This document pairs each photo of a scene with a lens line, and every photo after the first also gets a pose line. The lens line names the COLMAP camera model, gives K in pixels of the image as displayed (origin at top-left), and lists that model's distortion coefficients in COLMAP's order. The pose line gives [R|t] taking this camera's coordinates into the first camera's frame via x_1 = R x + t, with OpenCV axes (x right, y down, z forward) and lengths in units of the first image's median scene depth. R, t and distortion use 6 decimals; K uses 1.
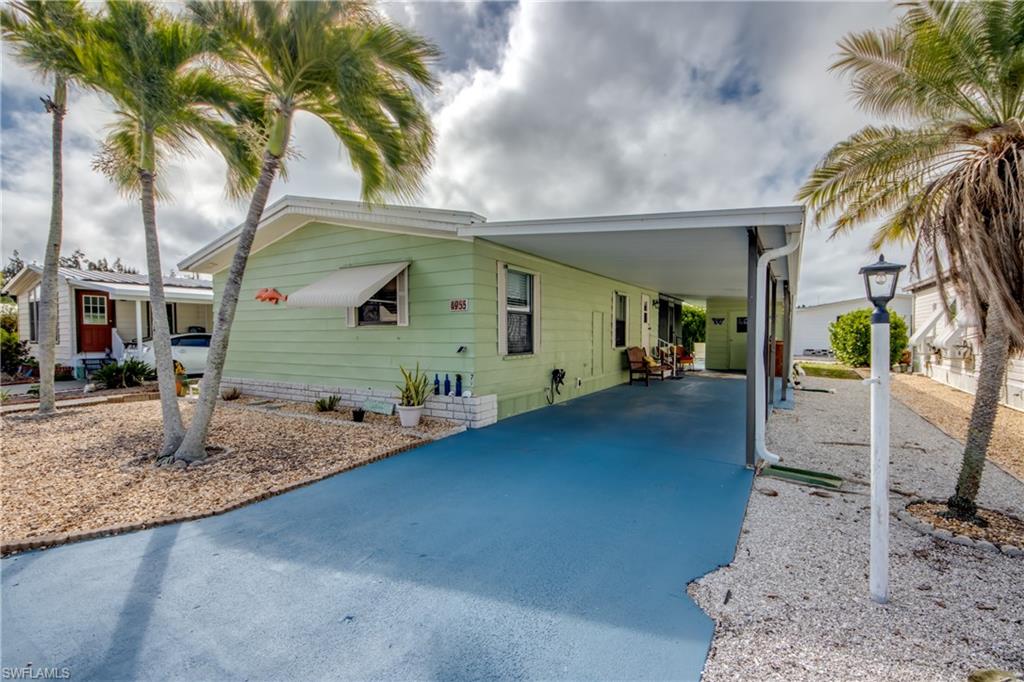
lens RADIAL K [[444.7, 0, 510.0], [0, 444.7, 343.2], [0, 0, 1]] dist [0.023309, -0.000413]
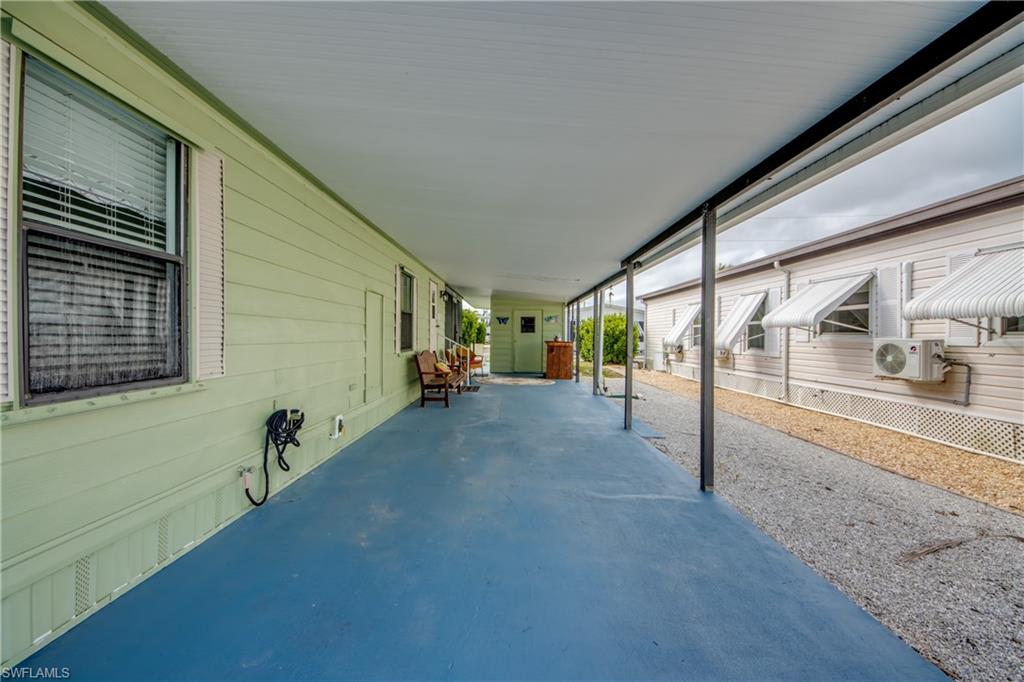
lens RADIAL K [[398.5, 0, 509.4], [0, 398.5, 341.3], [0, 0, 1]] dist [0.003596, -0.010214]
pose [[0.853205, -0.001476, 0.521573, 0.086326], [0.004925, 0.999974, -0.005226, -0.003159], [-0.521552, 0.007028, 0.853190, 0.525004]]
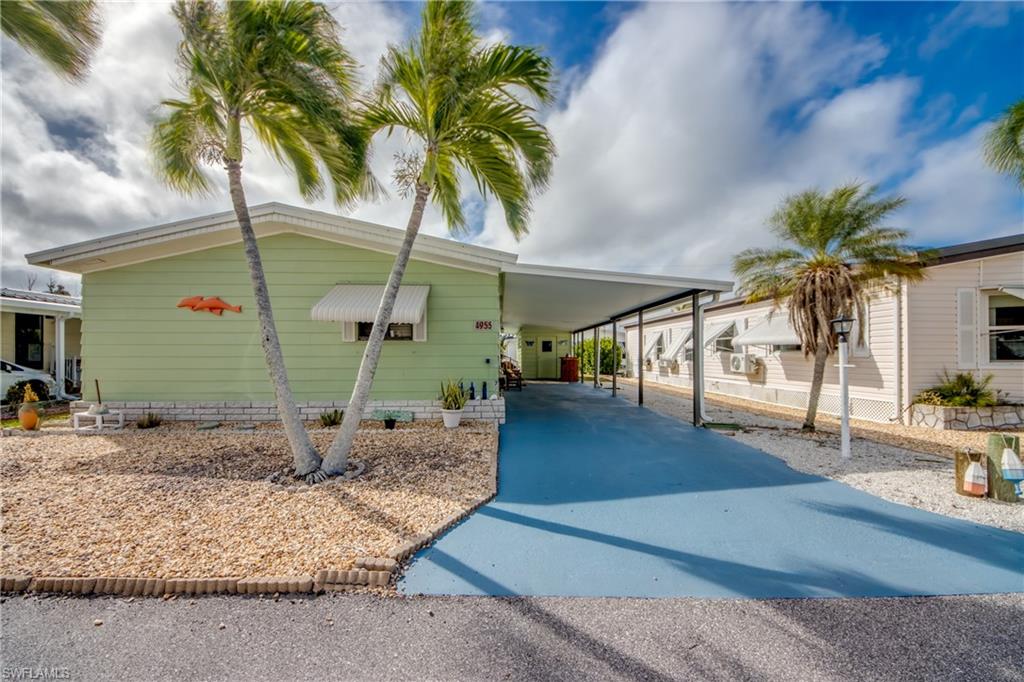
lens RADIAL K [[398.5, 0, 507.5], [0, 398.5, 350.6], [0, 0, 1]] dist [0.003596, -0.010214]
pose [[0.837801, 0.006945, 0.545932, -0.460875], [0.010255, 0.999543, -0.028453, 0.011515], [-0.545880, 0.029436, 0.837346, 0.033925]]
